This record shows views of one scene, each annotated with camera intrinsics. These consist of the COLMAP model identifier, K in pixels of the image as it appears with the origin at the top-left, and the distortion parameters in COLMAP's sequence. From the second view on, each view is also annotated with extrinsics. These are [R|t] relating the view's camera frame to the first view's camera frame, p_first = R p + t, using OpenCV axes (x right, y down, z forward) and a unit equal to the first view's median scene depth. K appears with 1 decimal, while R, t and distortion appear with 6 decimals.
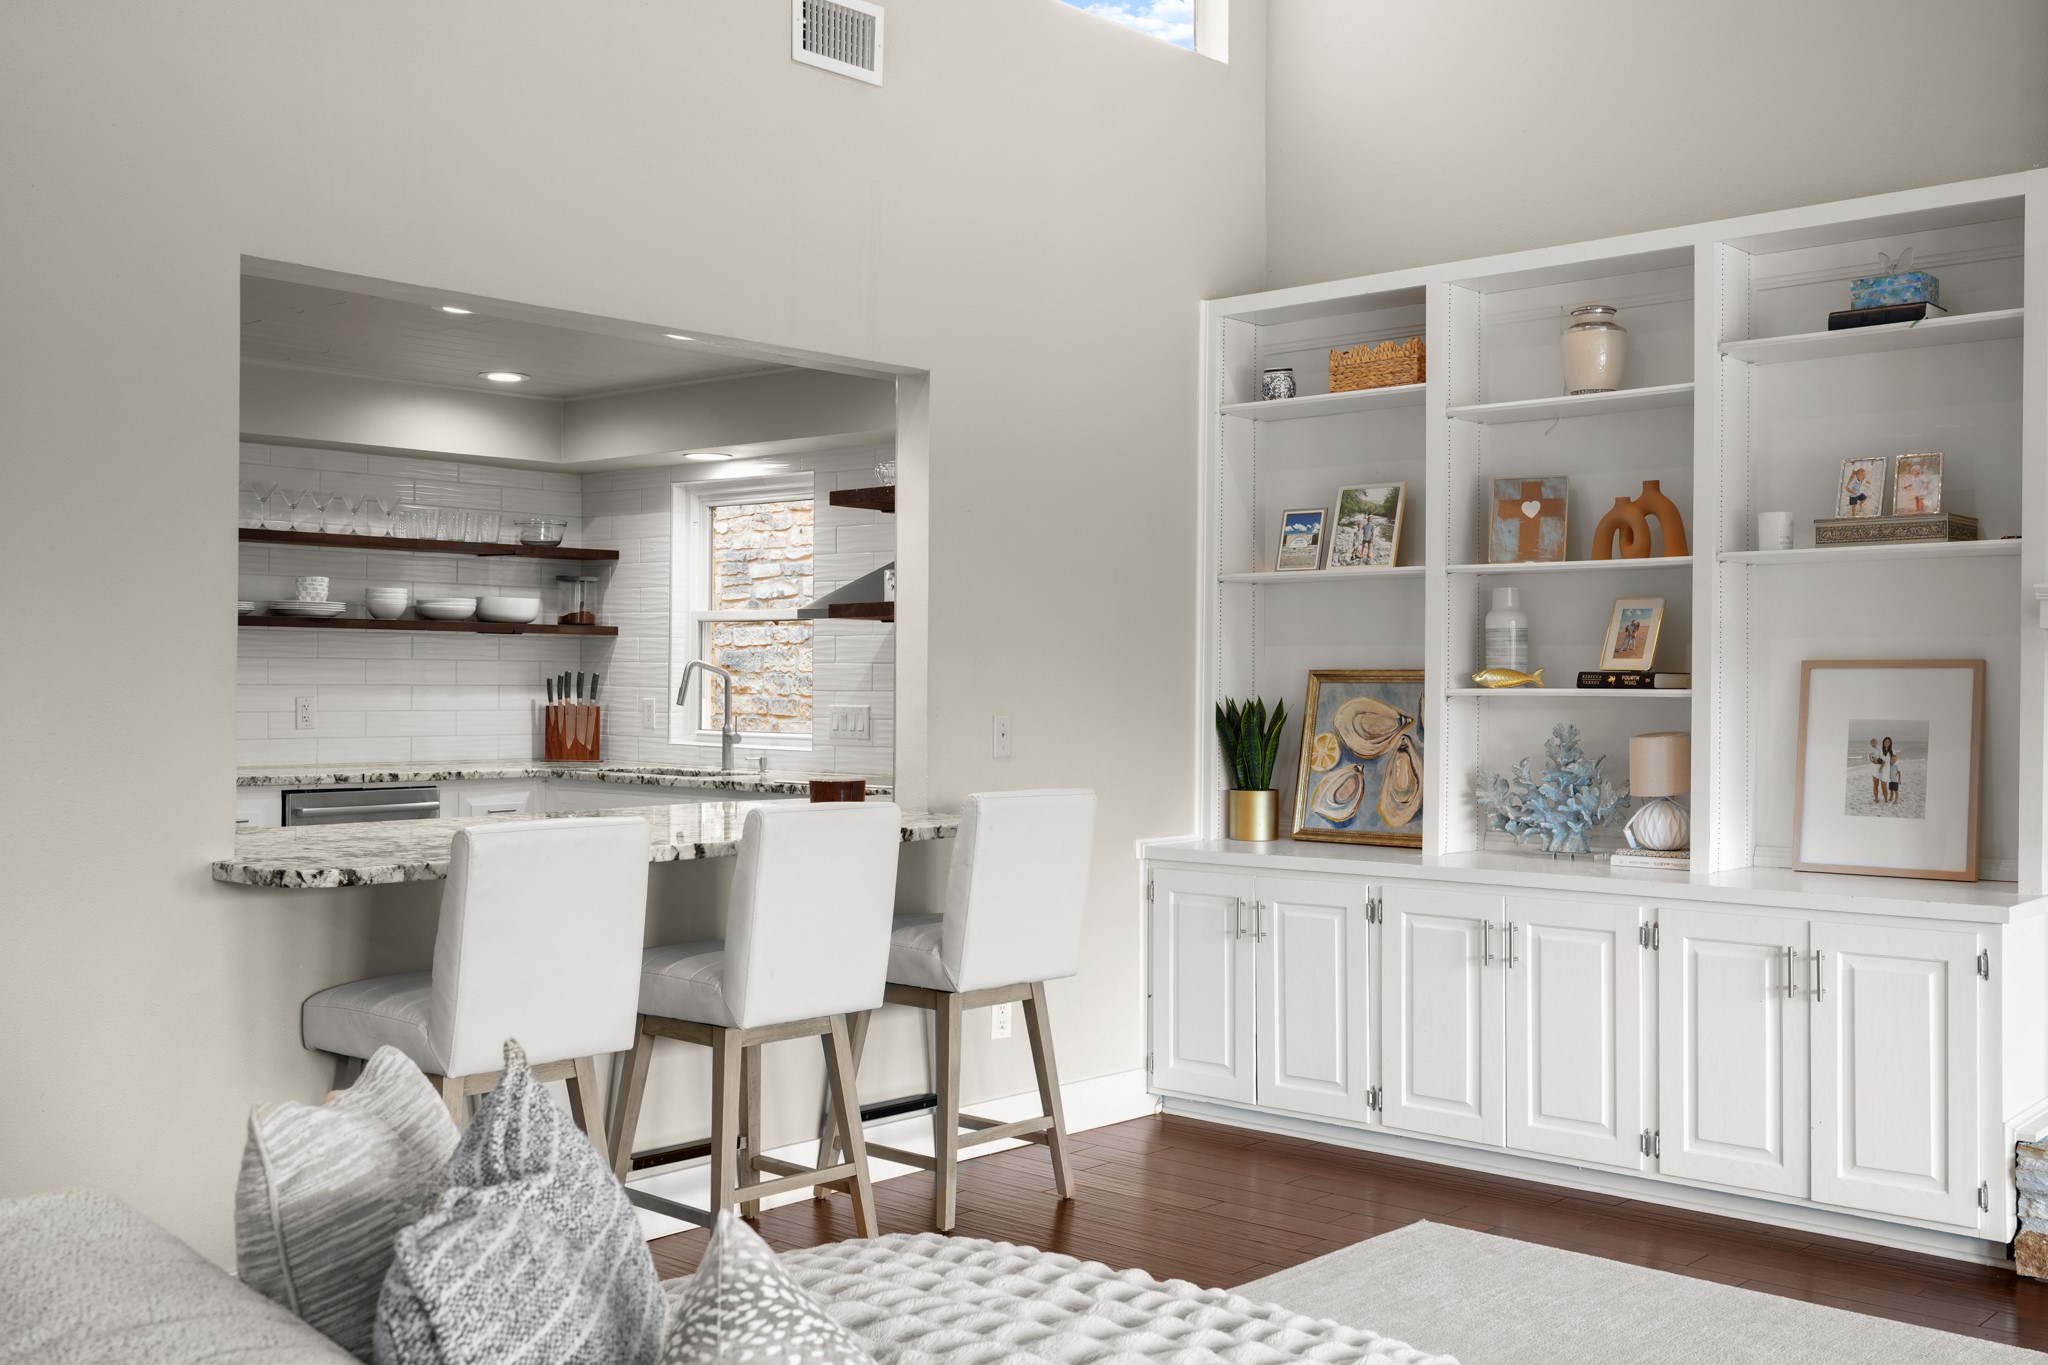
lens RADIAL K [[2023.5, 0, 1025.7], [0, 2023.5, 681.0], [0, 0, 1]] dist [0.037981, 0.000000]
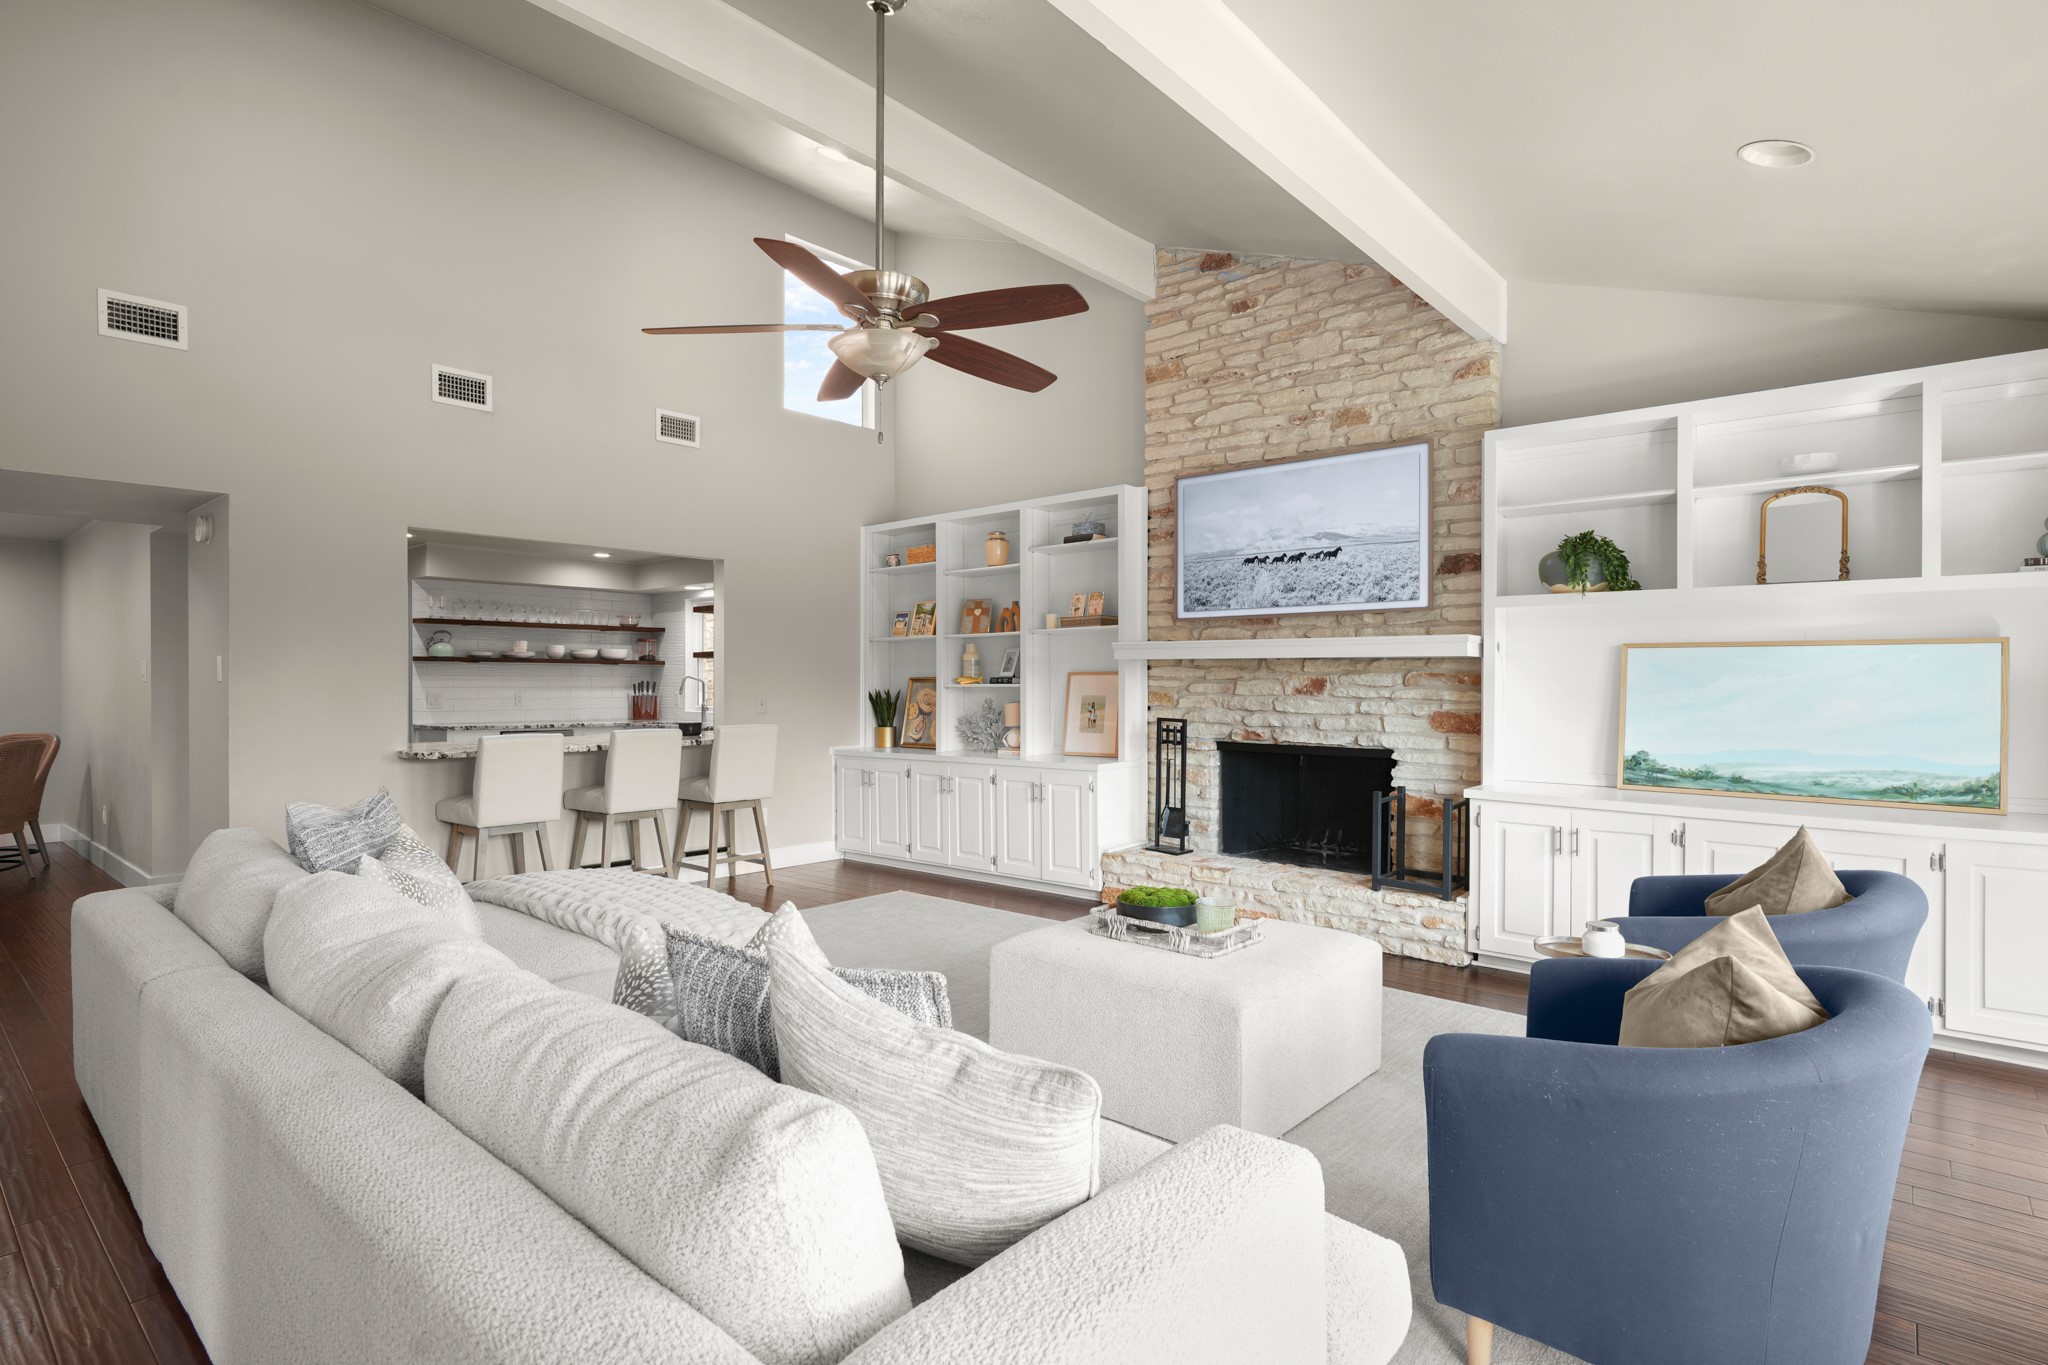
lens RADIAL K [[1036.2, 0, 1025.3], [0, 1036.2, 683.6], [0, 0, 1]] dist [0.007437, 0.002491]
pose [[0.999943, -0.007367, 0.007766, 0.288002], [0.007376, 0.999972, -0.001153, 0.004713], [-0.007758, 0.001210, 0.999969, -0.264191]]
